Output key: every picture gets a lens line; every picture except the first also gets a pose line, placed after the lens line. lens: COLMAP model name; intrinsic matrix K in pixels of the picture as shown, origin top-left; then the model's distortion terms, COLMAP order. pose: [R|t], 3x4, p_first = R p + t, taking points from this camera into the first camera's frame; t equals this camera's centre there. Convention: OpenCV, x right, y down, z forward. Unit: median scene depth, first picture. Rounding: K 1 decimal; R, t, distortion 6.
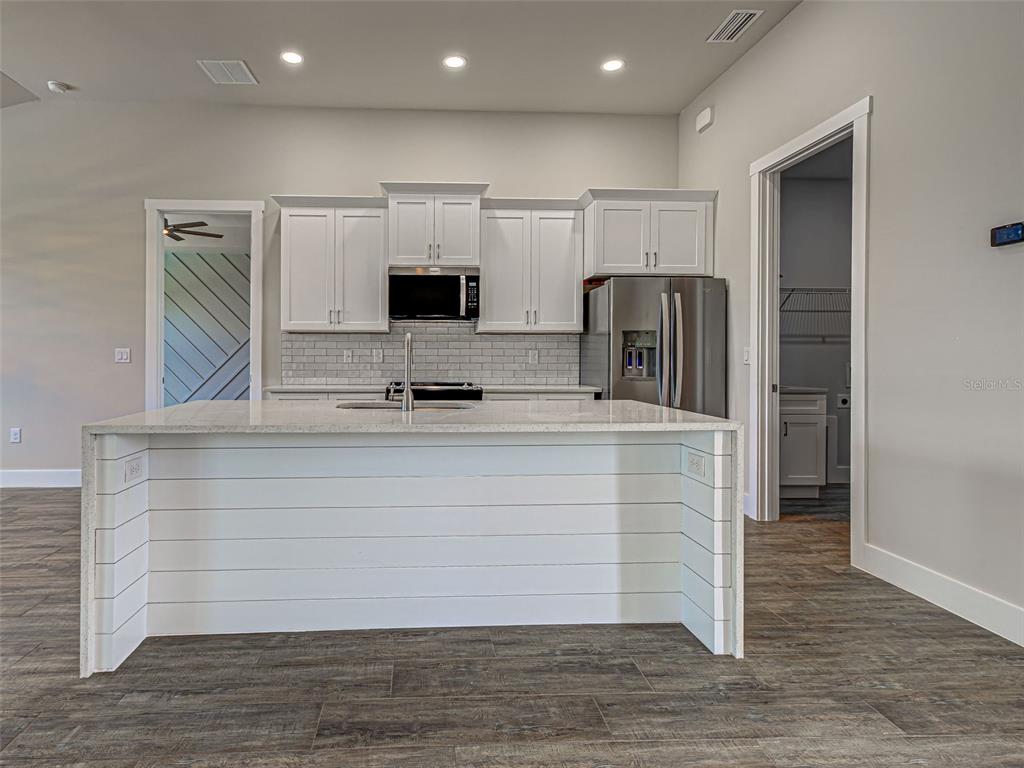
lens RADIAL K [[573.0, 0, 470.9], [0, 573.0, 355.8], [0, 0, 1]] dist [0.013344, -0.004887]
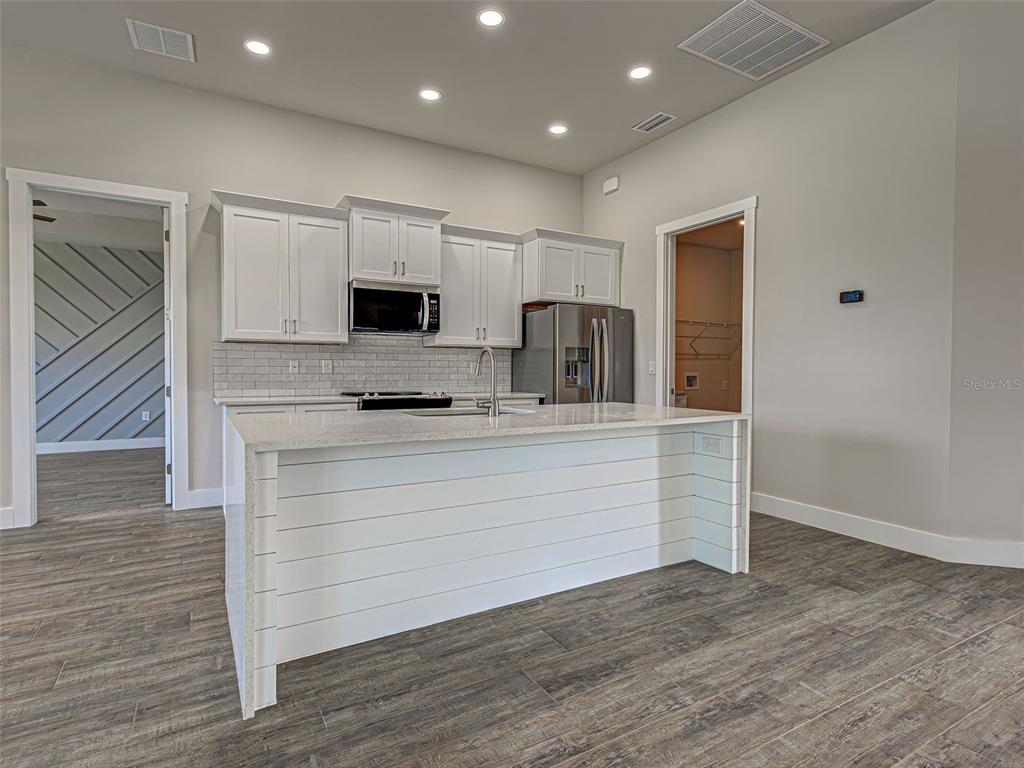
lens RADIAL K [[513.2, 0, 547.1], [0, 513.2, 377.1], [0, 0, 1]] dist [0.004904, 0.001189]
pose [[0.891764, -0.004439, 0.452480, -0.267751], [-0.004518, 0.999815, 0.018713, -0.000287], [-0.452479, -0.018732, 0.891578, 0.029141]]
